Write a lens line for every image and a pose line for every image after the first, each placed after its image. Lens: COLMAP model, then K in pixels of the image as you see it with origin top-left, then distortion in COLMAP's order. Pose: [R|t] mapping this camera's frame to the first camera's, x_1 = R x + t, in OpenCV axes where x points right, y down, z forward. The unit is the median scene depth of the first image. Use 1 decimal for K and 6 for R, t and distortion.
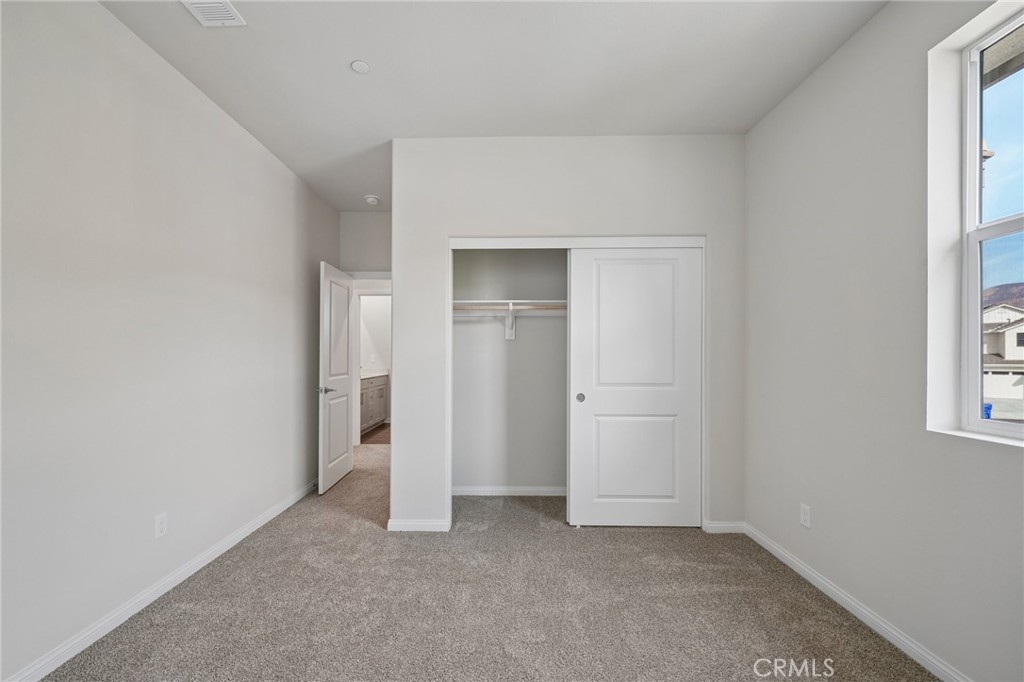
lens RADIAL K [[404.1, 0, 510.0], [0, 404.1, 358.5], [0, 0, 1]] dist [-0.000125, 0.000022]
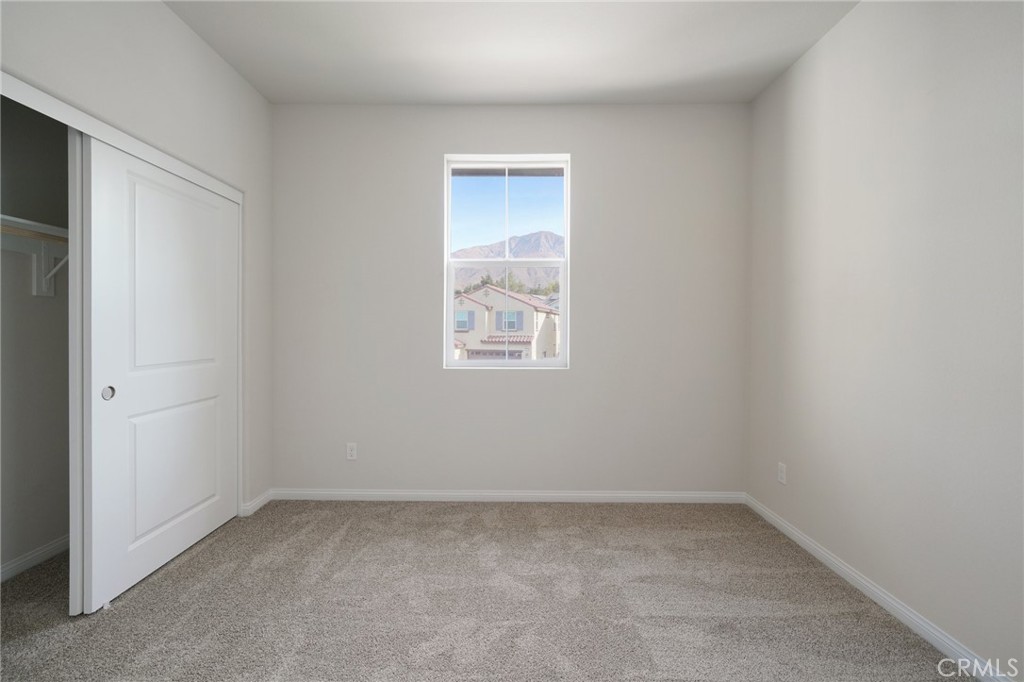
lens RADIAL K [[395.3, 0, 512.0], [0, 395.3, 341.0], [0, 0, 1]] dist [-0.000753, -0.000013]
pose [[0.011616, -0.032146, 0.999416, -0.404948], [-0.001668, 0.999481, 0.032168, -0.001183], [-0.999931, -0.002041, 0.011557, 0.387295]]
